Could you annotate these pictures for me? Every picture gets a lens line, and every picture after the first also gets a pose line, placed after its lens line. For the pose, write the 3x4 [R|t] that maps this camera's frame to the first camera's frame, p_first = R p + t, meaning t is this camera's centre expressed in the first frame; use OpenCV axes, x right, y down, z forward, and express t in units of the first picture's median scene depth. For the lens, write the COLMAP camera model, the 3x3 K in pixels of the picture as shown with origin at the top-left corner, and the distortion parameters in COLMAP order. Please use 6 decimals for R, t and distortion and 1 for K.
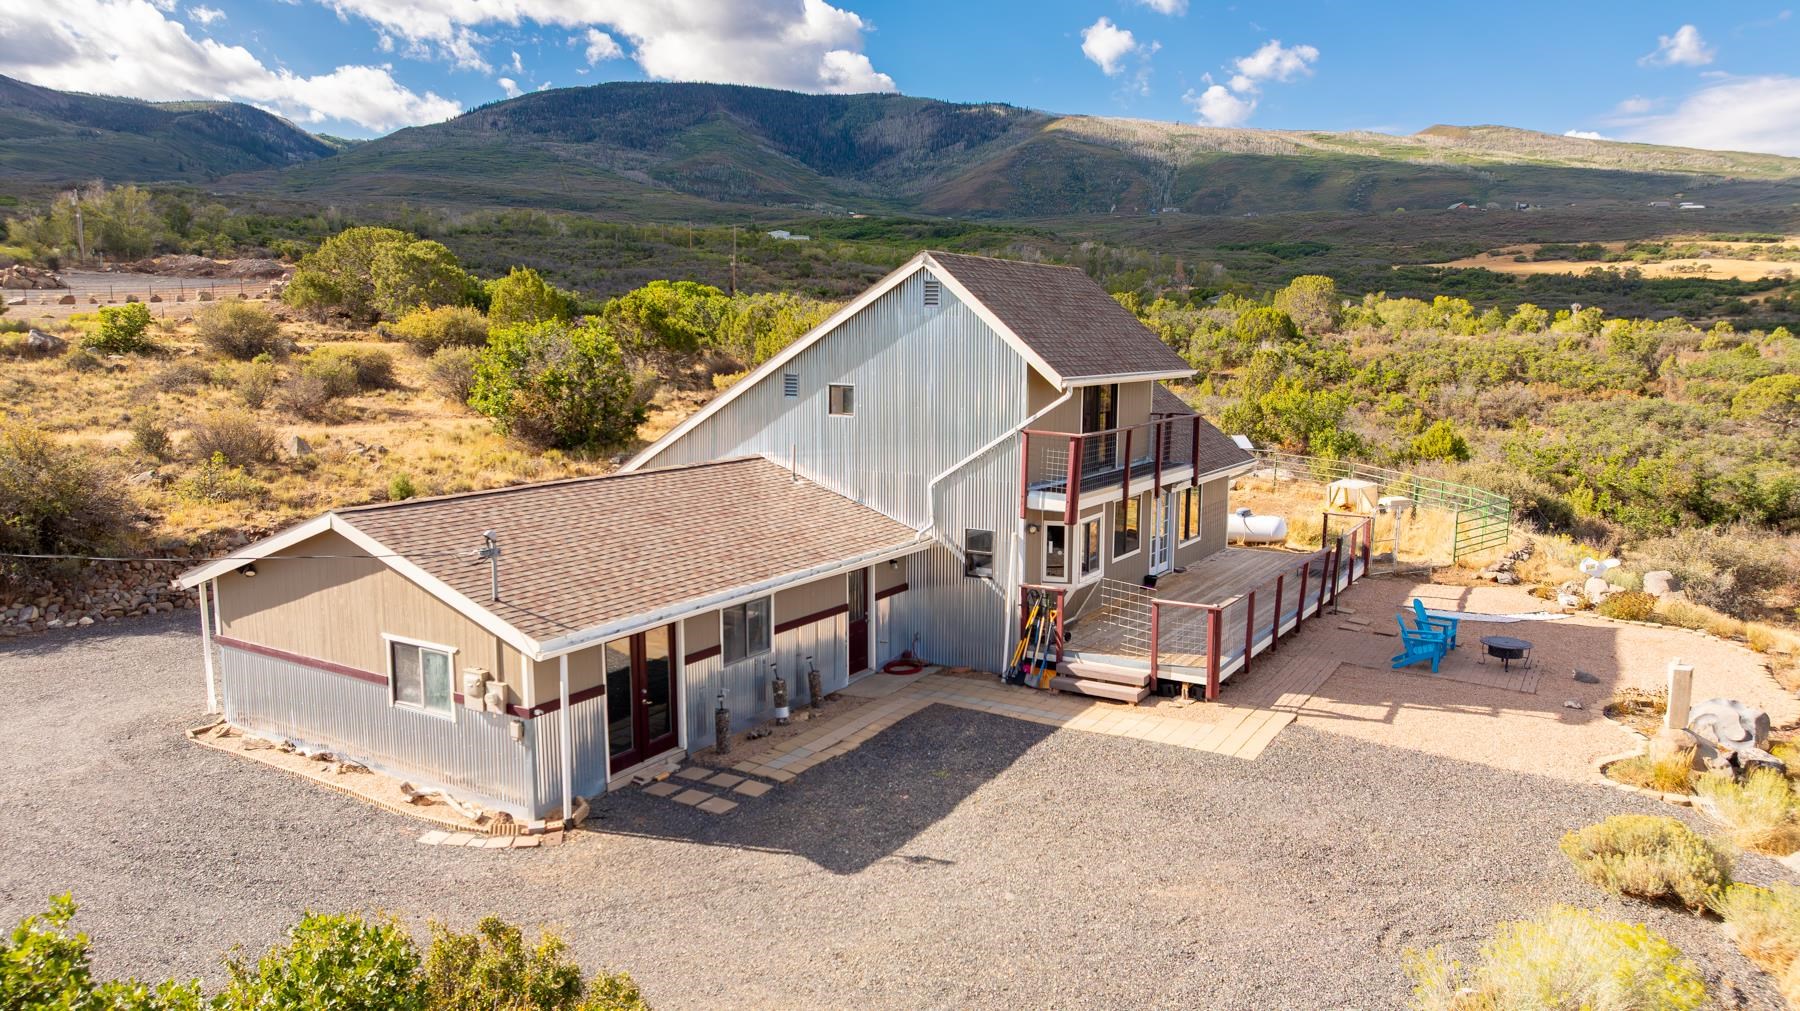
lens RADIAL K [[1265.5, 0, 915.7], [0, 1265.5, 506.3], [0, 0, 1]] dist [-0.009760, -0.004232]
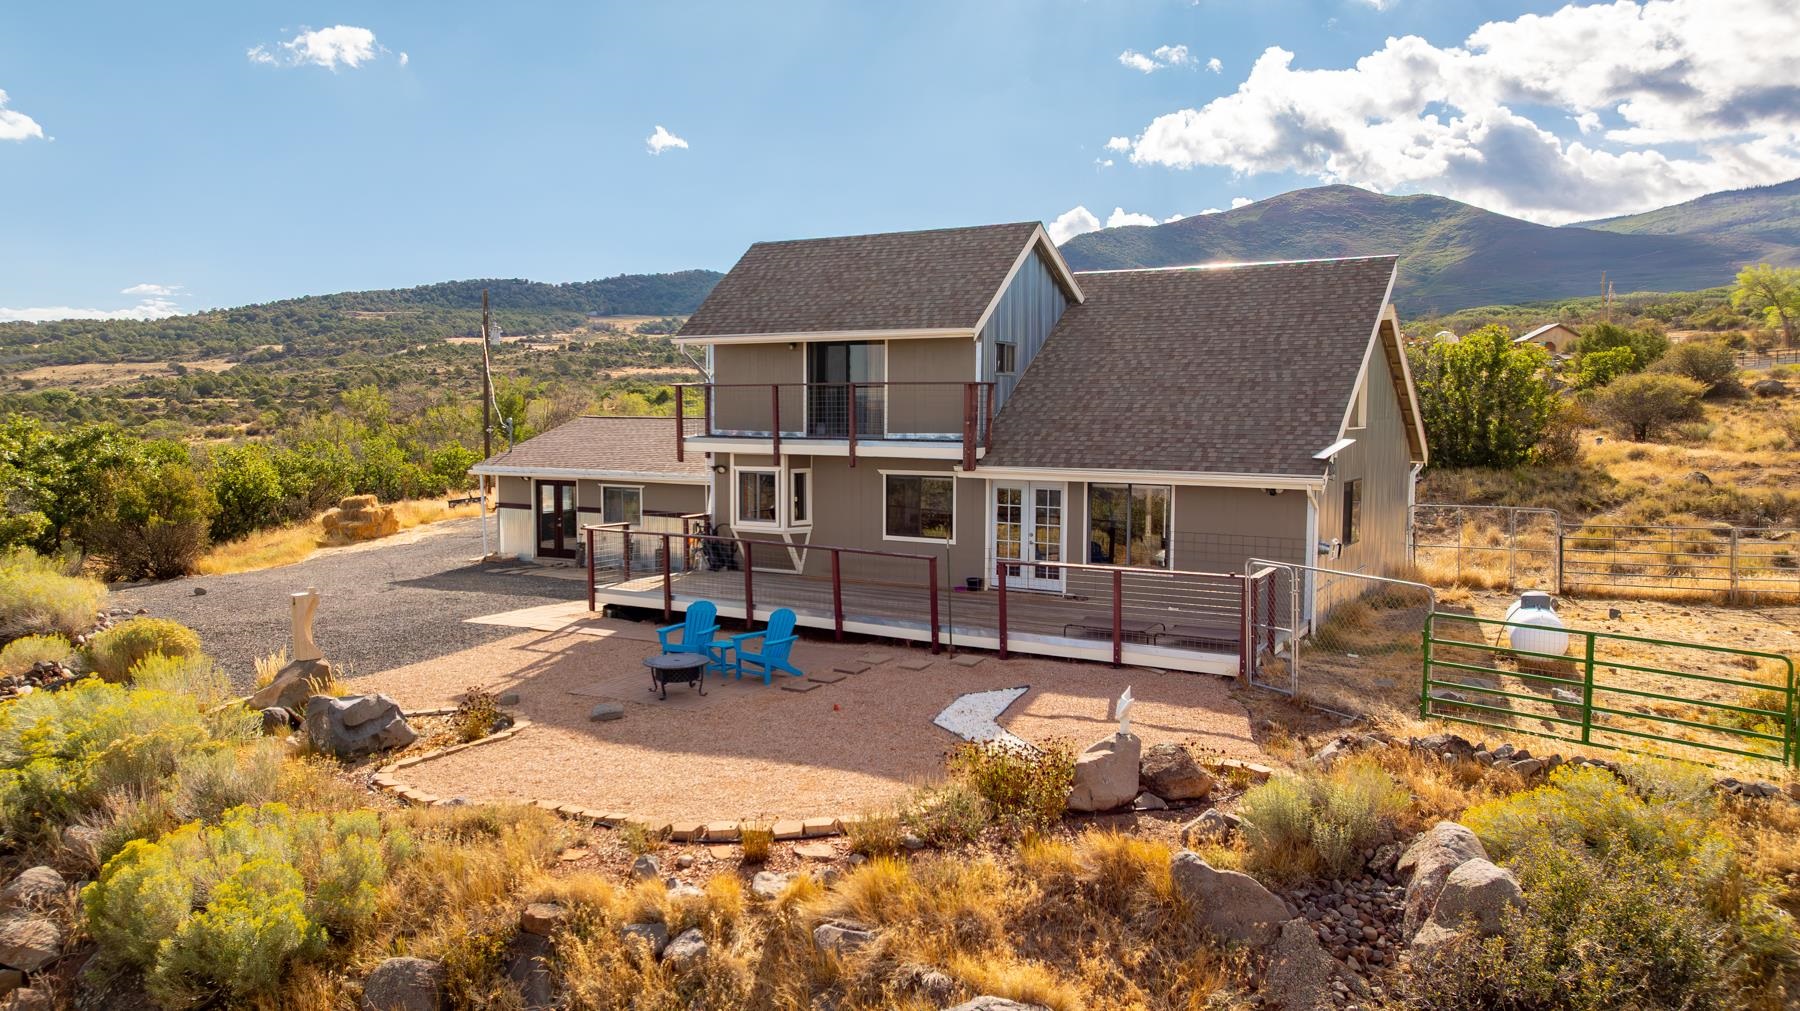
lens RADIAL K [[1277.3, 0, 913.2], [0, 1277.3, 502.8], [0, 0, 1]] dist [-0.053055, 0.067684]
pose [[0.017826, 0.071005, -0.997317, 0.888808], [-0.143434, 0.987339, 0.067731, -0.039122], [0.989499, 0.141841, 0.027785, 0.805098]]
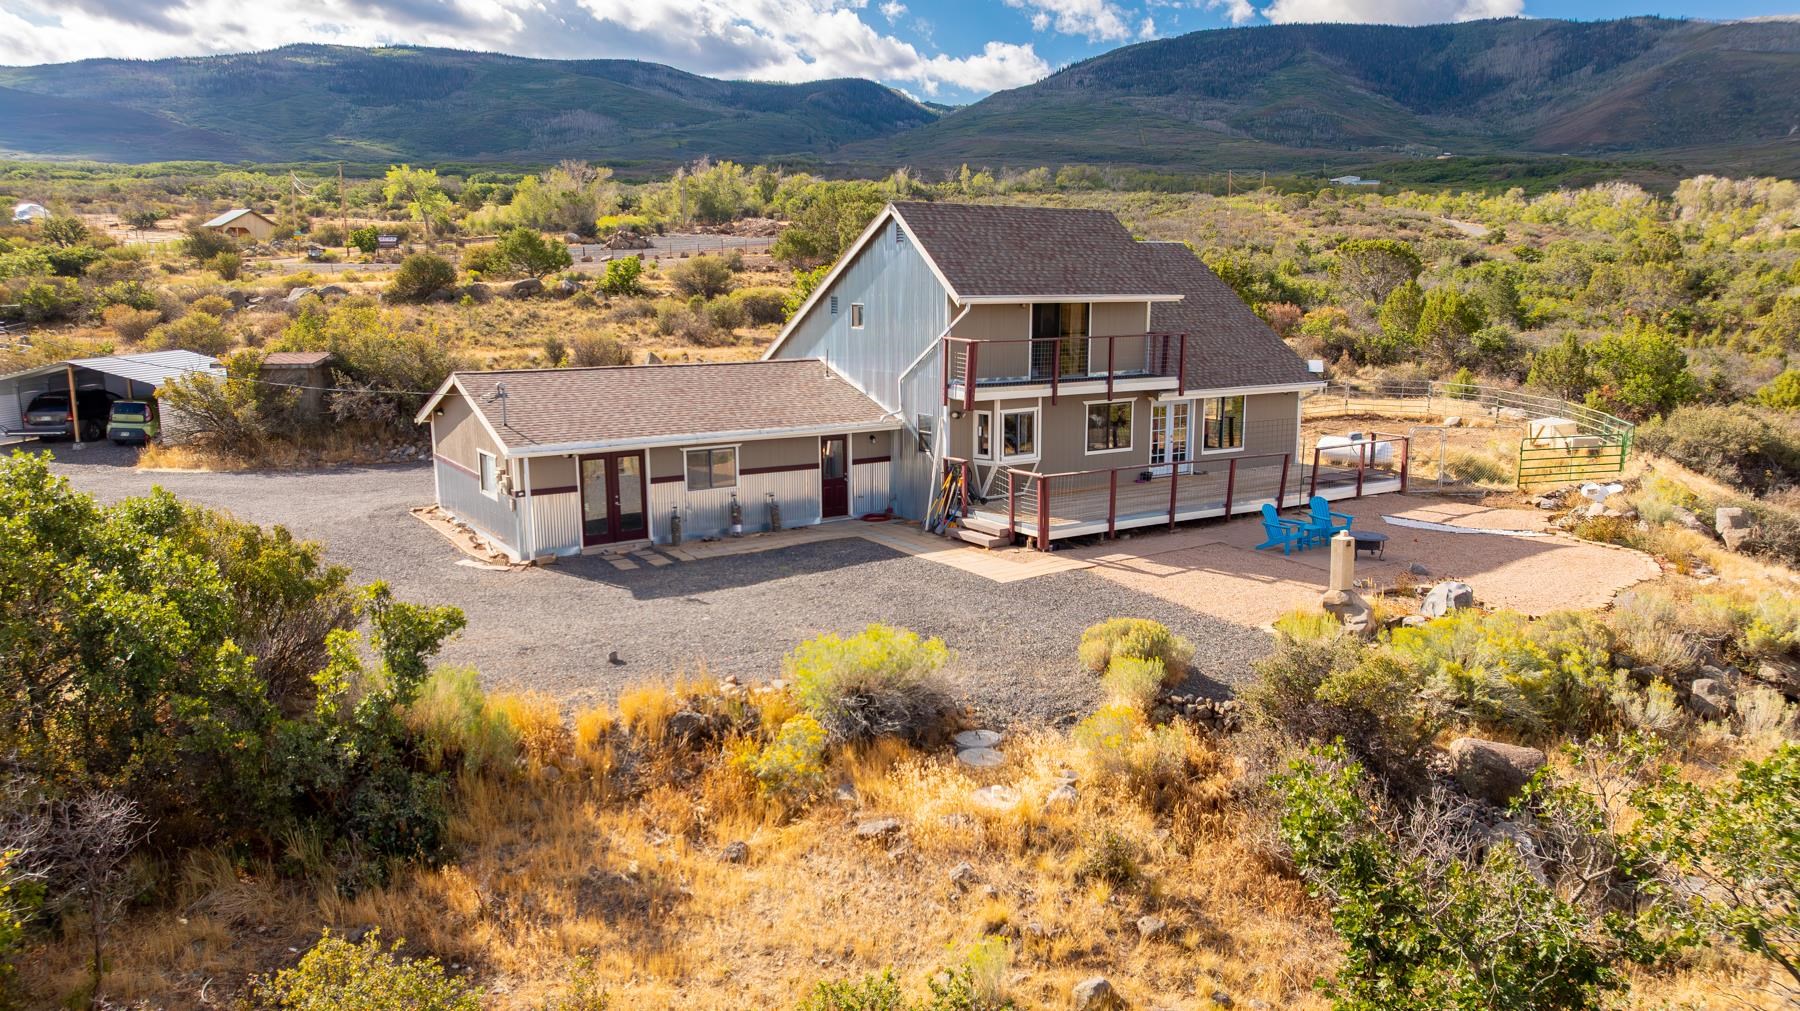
lens RADIAL K [[1277.3, 0, 913.2], [0, 1277.3, 502.8], [0, 0, 1]] dist [-0.053055, 0.067684]
pose [[0.903023, 0.066319, -0.424442, 0.431678], [-0.052276, 0.997634, 0.044660, 0.036521], [0.426399, -0.018141, 0.904353, -0.140959]]
